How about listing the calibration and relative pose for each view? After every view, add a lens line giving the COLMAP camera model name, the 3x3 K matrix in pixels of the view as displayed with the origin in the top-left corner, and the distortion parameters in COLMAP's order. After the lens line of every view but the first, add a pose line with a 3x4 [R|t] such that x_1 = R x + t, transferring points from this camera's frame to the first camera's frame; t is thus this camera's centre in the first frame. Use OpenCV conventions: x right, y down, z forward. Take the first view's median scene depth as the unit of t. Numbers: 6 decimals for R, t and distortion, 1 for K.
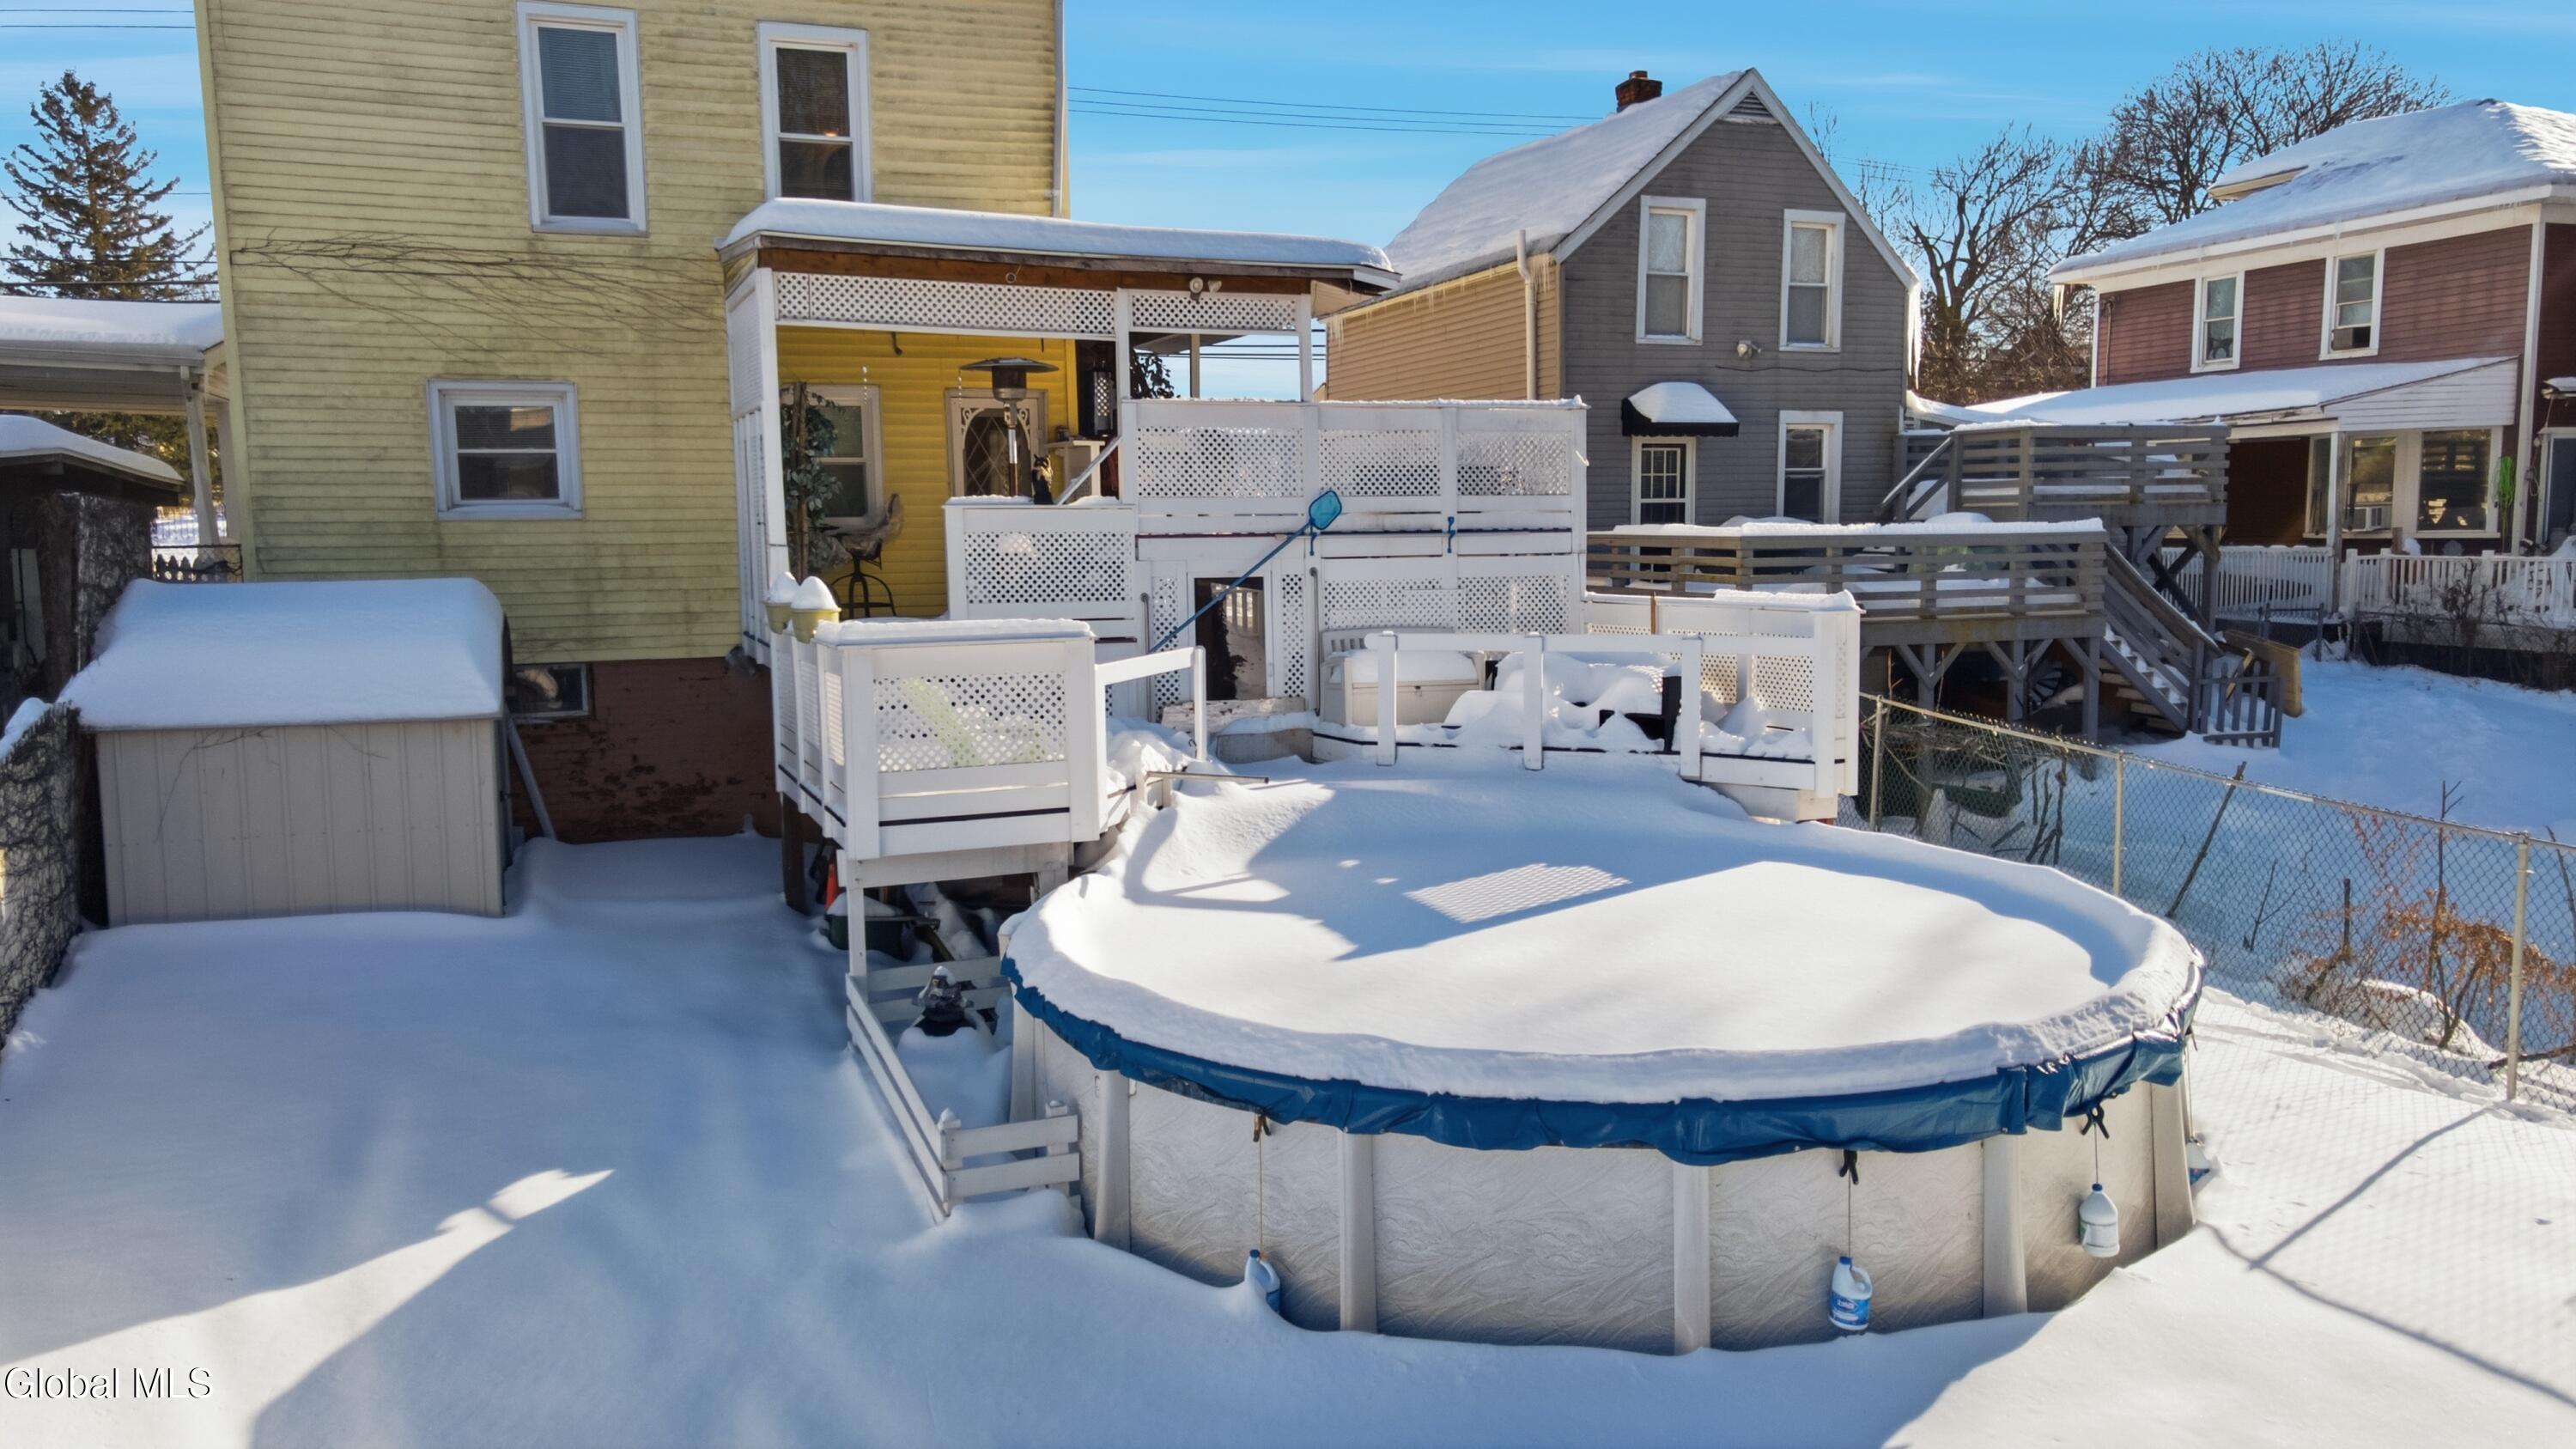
lens RADIAL K [[1846.1, 0, 1288.0], [0, 1846.1, 724.5], [0, 0, 1]] dist [0.043129, -0.002164]
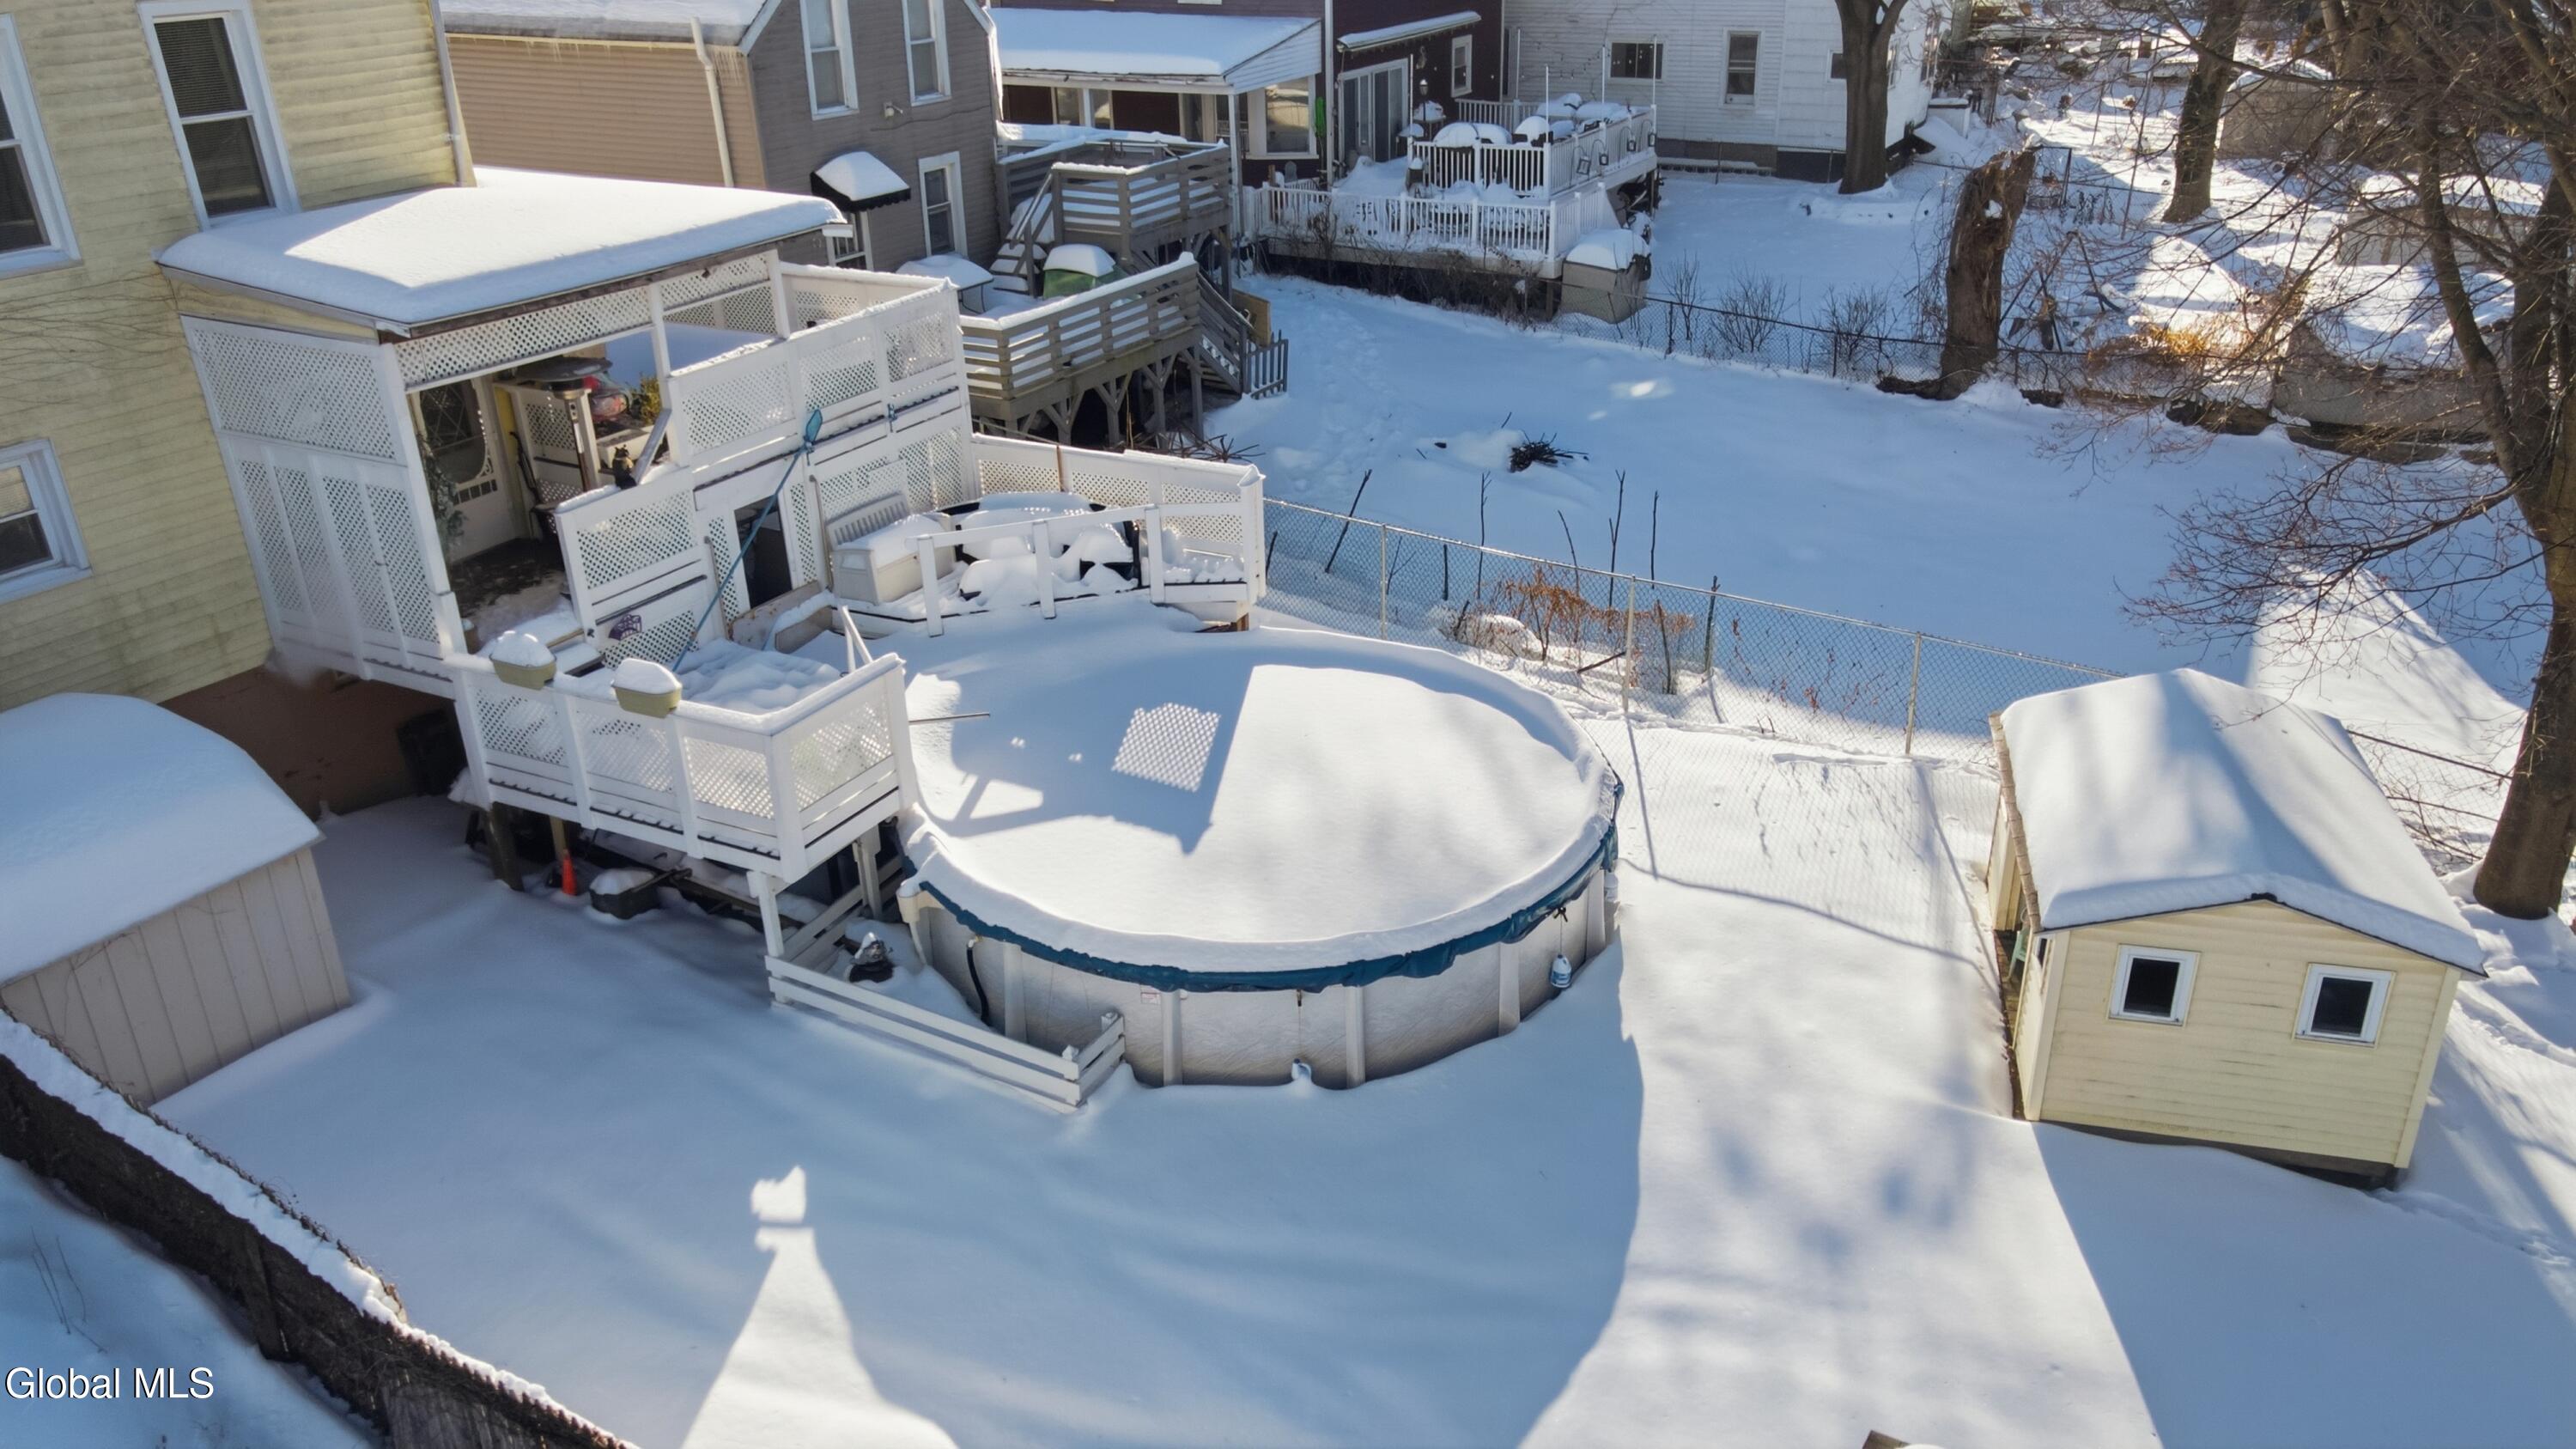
lens RADIAL K [[1863.0, 0, 1288.0], [0, 1863.0, 724.5], [0, 0, 1]] dist [0.009790, 0.008407]
pose [[0.760572, -0.278739, 0.586374, -0.494160], [0.081875, 0.937119, 0.339271, -0.311899], [-0.644070, -0.210030, 0.735568, -0.115155]]
